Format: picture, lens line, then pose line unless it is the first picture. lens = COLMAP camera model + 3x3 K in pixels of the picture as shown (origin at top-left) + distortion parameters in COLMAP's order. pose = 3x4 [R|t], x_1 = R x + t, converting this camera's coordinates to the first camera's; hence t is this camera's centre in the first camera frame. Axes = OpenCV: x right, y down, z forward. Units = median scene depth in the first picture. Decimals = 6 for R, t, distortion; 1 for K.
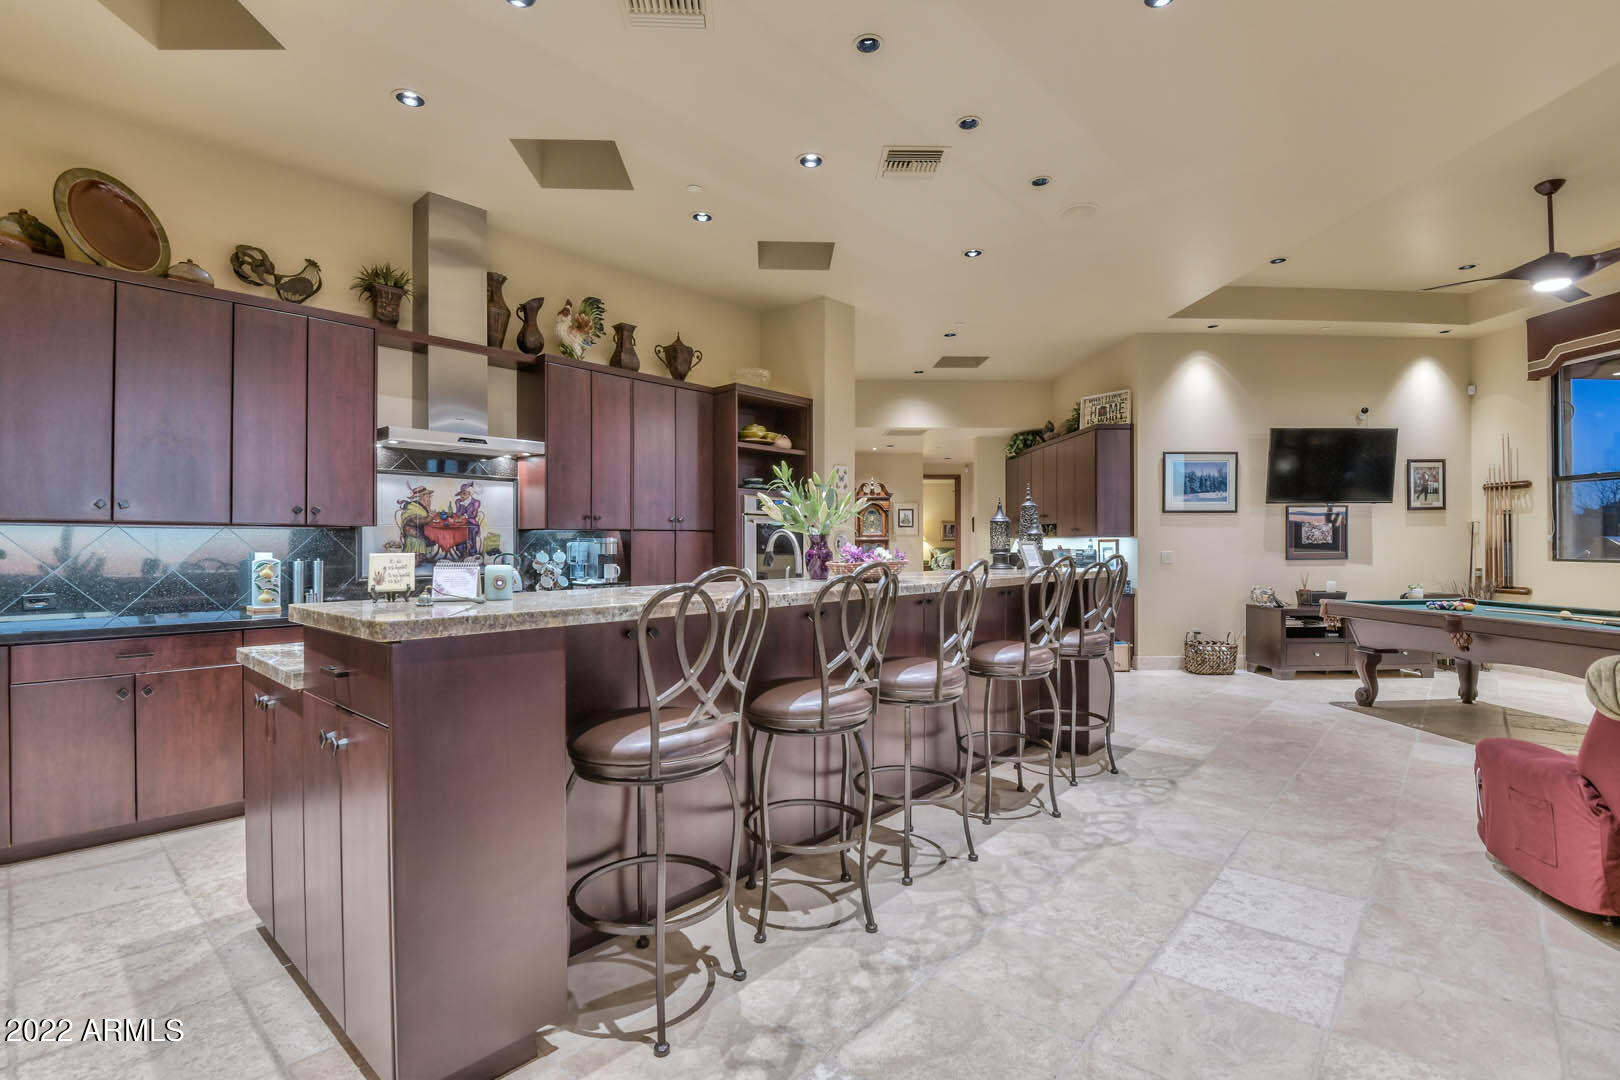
lens RADIAL K [[745.2, 0, 807.9], [0, 745.2, 544.2], [0, 0, 1]] dist [-0.011662, -0.010666]
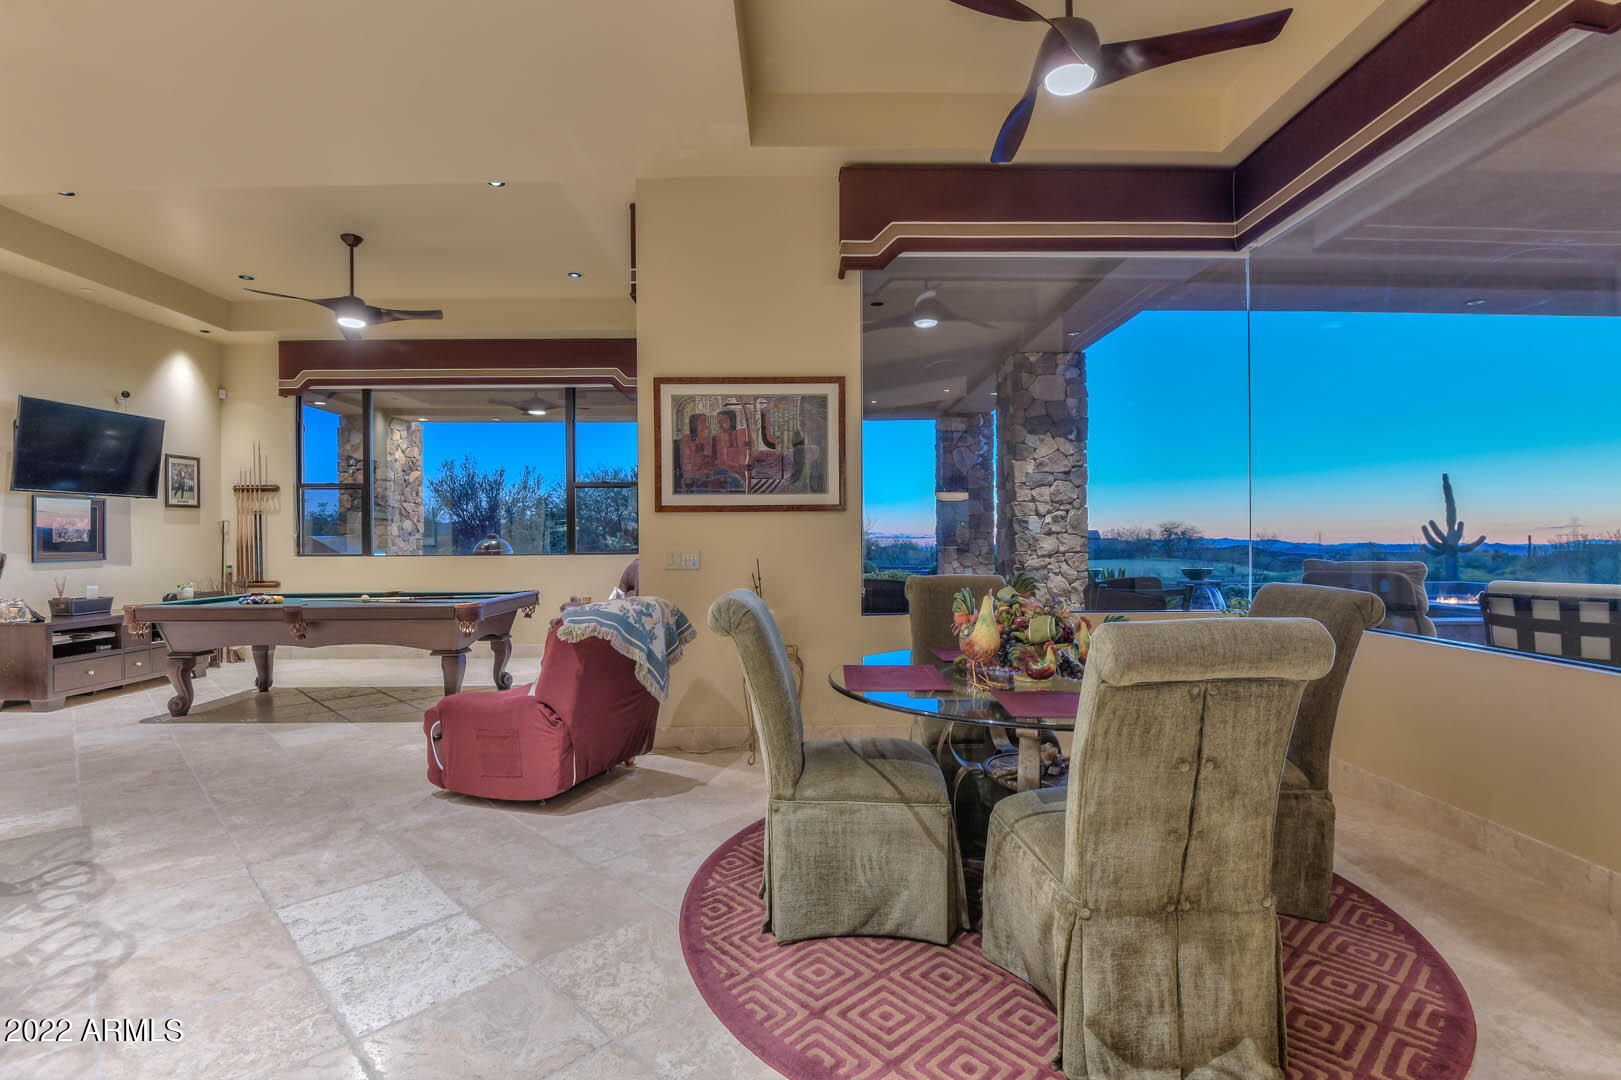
lens RADIAL K [[745.7, 0, 799.6], [0, 745.7, 540.4], [0, 0, 1]] dist [-0.011662, -0.010666]
pose [[0.041145, 0.000438, 0.999153, -0.112629], [0.009729, 0.999952, -0.000839, 0.006314], [-0.999106, 0.009755, 0.041139, 0.152476]]
